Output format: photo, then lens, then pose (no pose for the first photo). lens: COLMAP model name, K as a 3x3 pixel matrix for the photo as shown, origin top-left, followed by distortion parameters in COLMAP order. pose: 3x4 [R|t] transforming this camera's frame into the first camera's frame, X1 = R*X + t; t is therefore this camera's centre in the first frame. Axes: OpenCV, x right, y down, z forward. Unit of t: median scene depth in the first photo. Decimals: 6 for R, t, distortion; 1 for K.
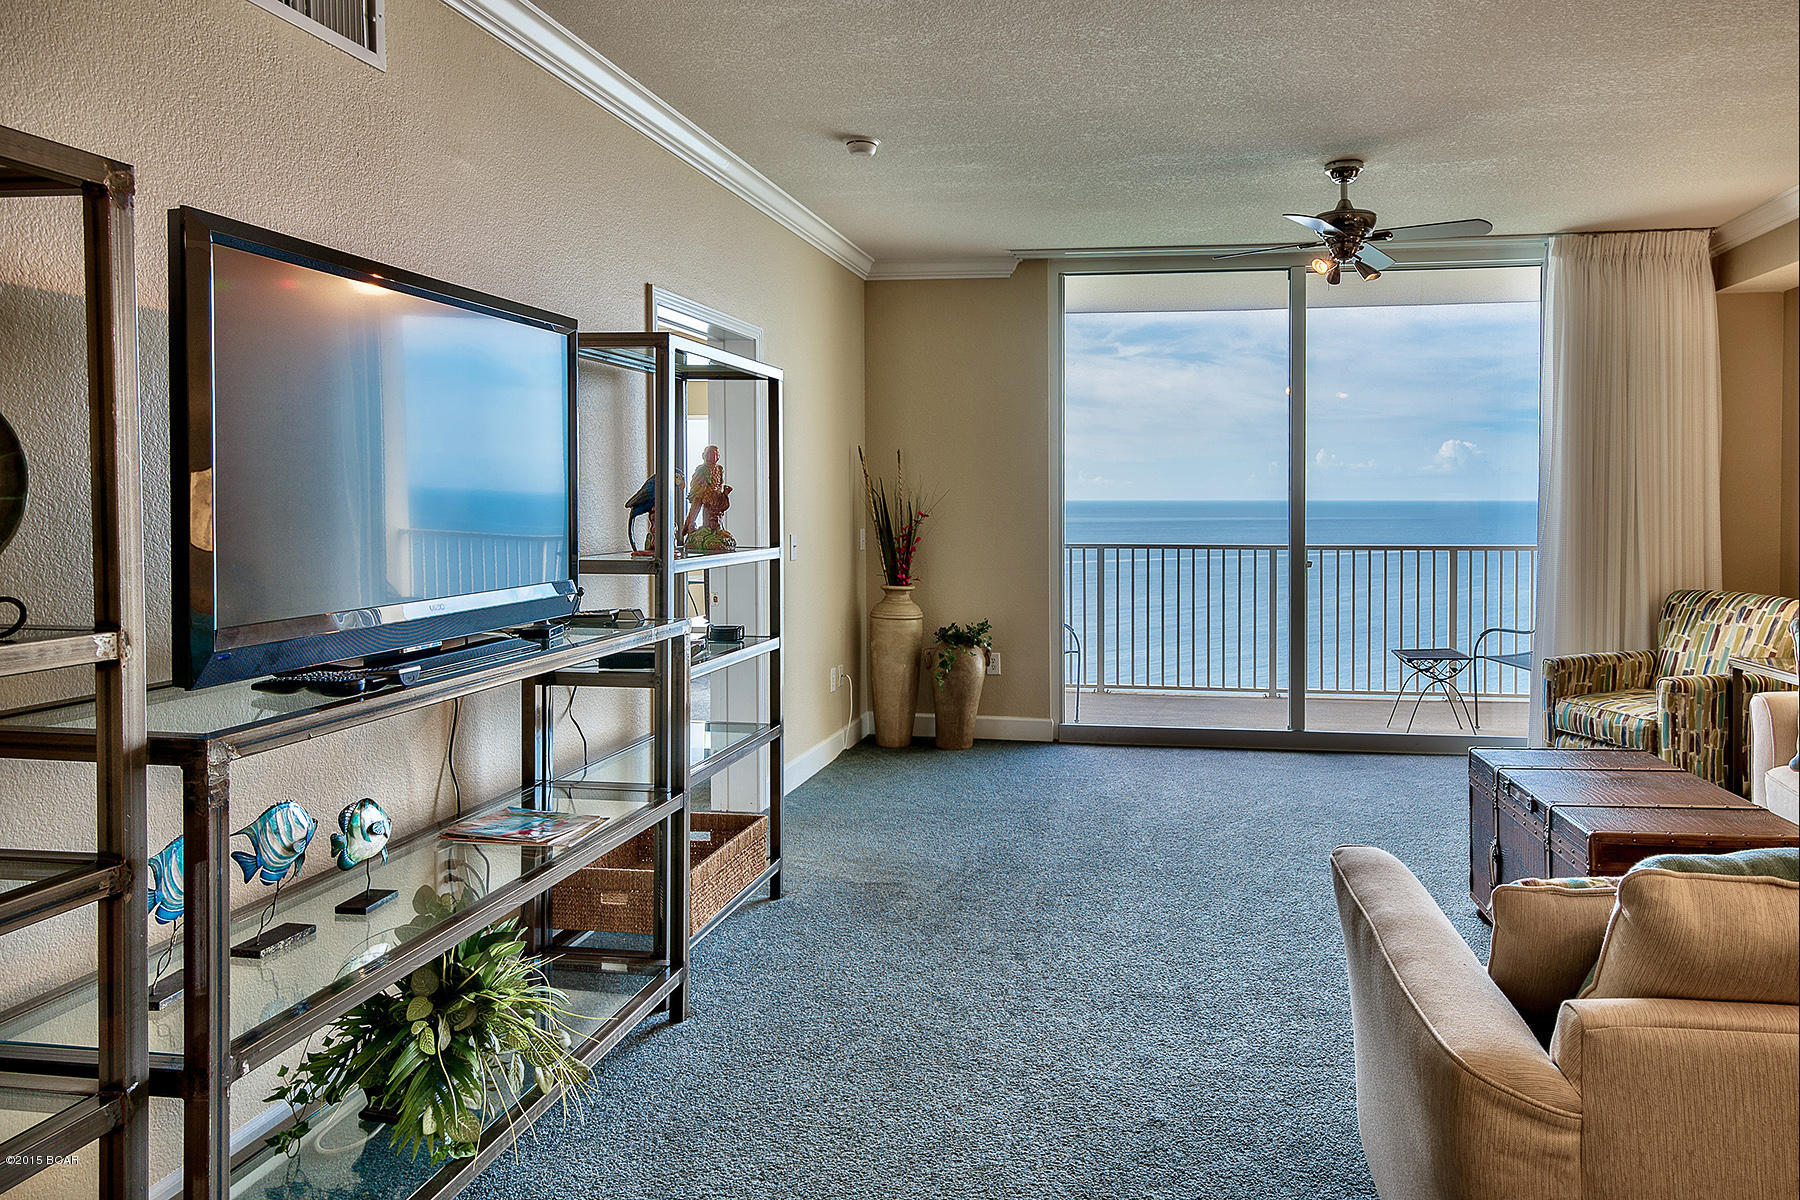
lens RADIAL K [[1360.3, 0, 902.3], [0, 1360.3, 515.8], [0, 0, 1]] dist [0.029410, 0.001052]
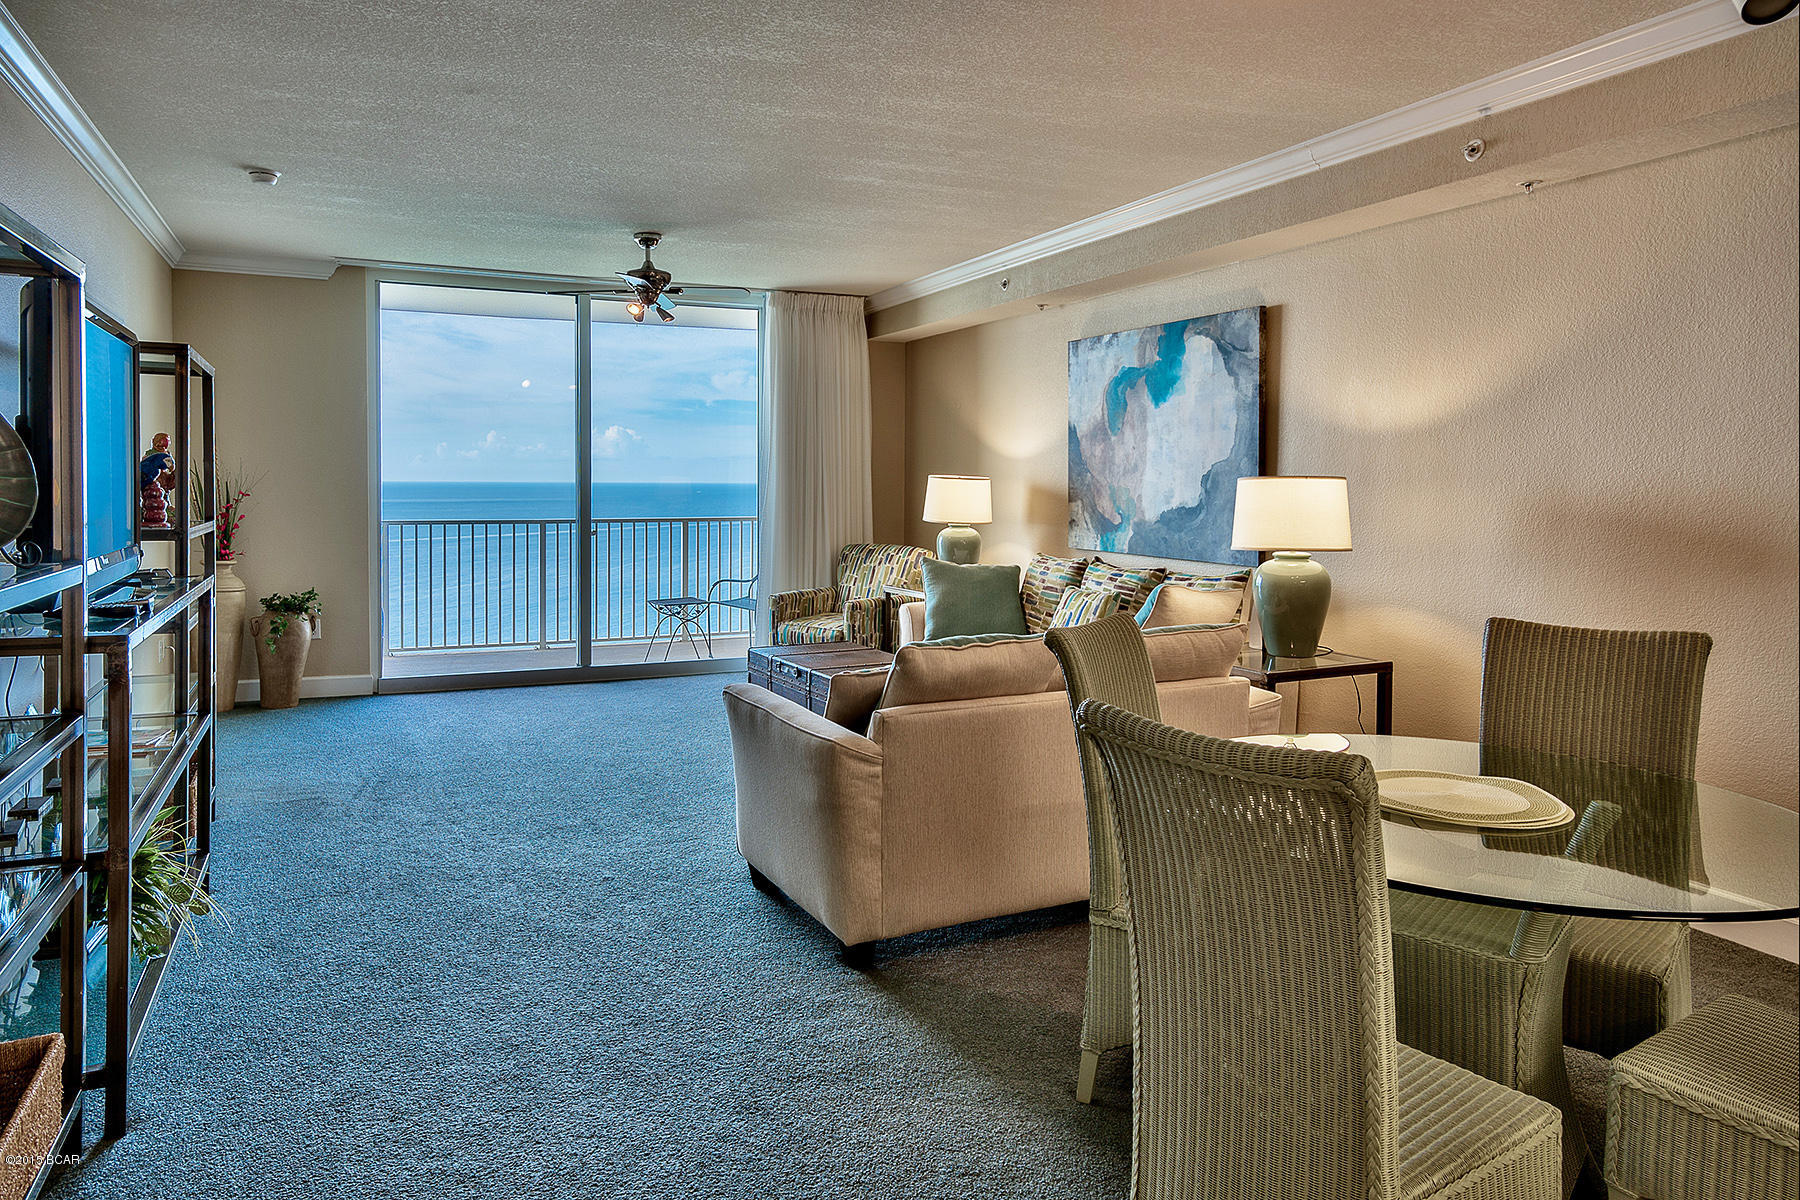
lens RADIAL K [[1360.3, 0, 902.3], [0, 1360.3, 515.8], [0, 0, 1]] dist [0.029410, 0.001052]
pose [[0.830764, -0.010813, 0.556520, -0.181210], [0.002941, 0.999883, 0.015038, 0.001949], [-0.556617, -0.010857, 0.830698, -0.218360]]
